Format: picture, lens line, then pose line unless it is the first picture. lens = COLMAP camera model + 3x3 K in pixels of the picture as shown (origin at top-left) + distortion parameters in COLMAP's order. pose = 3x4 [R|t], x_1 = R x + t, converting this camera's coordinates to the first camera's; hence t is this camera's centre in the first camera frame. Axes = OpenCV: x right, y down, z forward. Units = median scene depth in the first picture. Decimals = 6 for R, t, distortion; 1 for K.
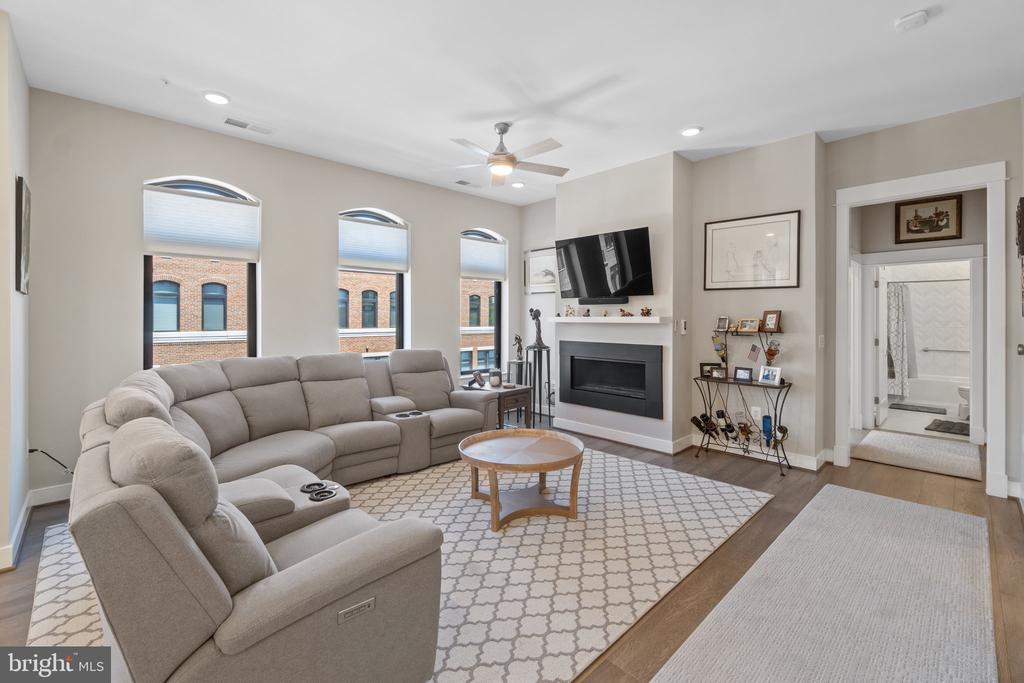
lens RADIAL K [[444.4, 0, 519.0], [0, 444.4, 316.9], [0, 0, 1]] dist [-0.000186, 0.000289]
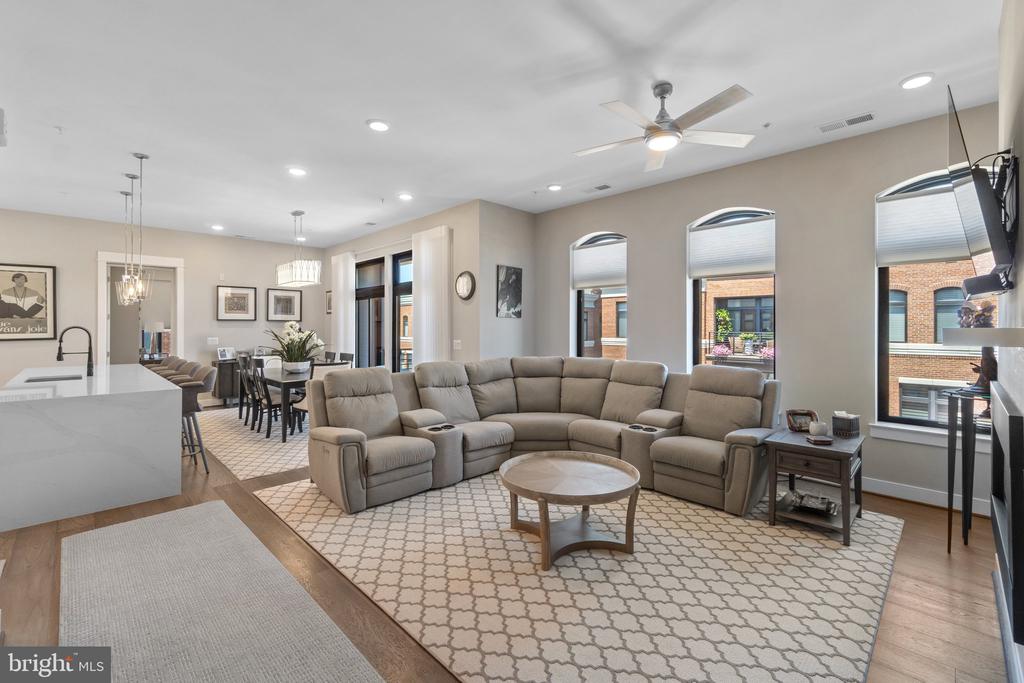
lens RADIAL K [[444.4, 0, 514.2], [0, 444.4, 328.6], [0, 0, 1]] dist [-0.000186, 0.000289]
pose [[0.006428, 0.003704, -0.999972, 0.796807], [-0.000004, 0.999993, 0.003704, -0.003933], [0.999979, -0.000020, 0.006428, 0.776049]]
